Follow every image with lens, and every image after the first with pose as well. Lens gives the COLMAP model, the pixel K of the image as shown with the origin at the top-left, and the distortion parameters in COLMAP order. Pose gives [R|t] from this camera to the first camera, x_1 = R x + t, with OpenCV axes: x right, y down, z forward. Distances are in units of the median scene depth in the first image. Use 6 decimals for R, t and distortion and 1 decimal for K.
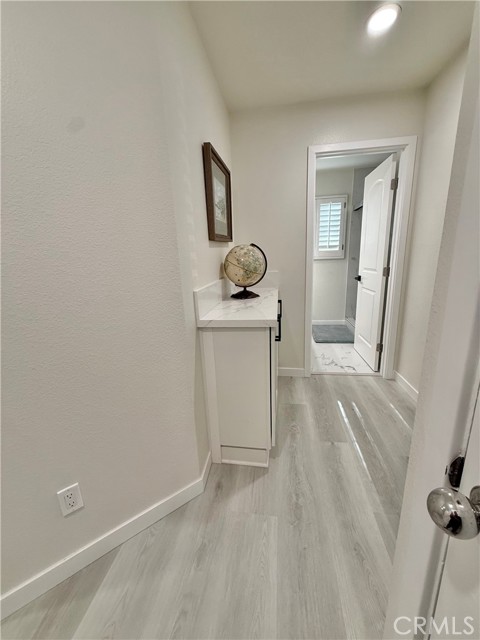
lens RADIAL K [[254.8, 0, 239.5], [0, 254.8, 319.4], [0, 0, 1]] dist [-0.000123, 0.000211]
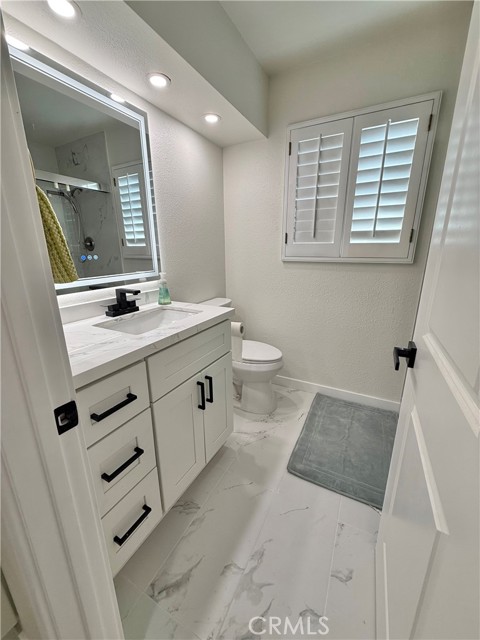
lens RADIAL K [[254.8, 0, 240.4], [0, 254.8, 319.6], [0, 0, 1]] dist [-0.000123, 0.000211]
pose [[0.945635, 0.120431, -0.302112, 0.640826], [-0.111545, 0.992668, 0.046564, -0.313790], [0.305505, -0.010333, 0.952135, 1.185775]]
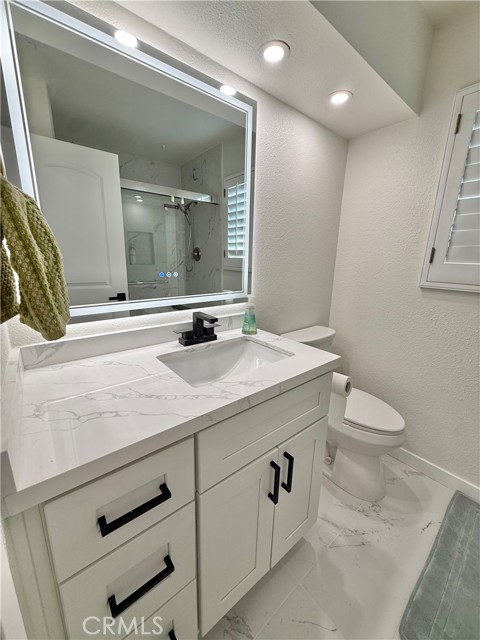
lens RADIAL K [[254.8, 0, 240.8], [0, 254.8, 318.9], [0, 0, 1]] dist [-0.000123, 0.000211]
pose [[0.745911, 0.212904, -0.631101, 0.551424], [-0.217226, 0.973487, 0.071666, -0.377239], [0.629627, 0.083635, 0.772383, 1.363670]]
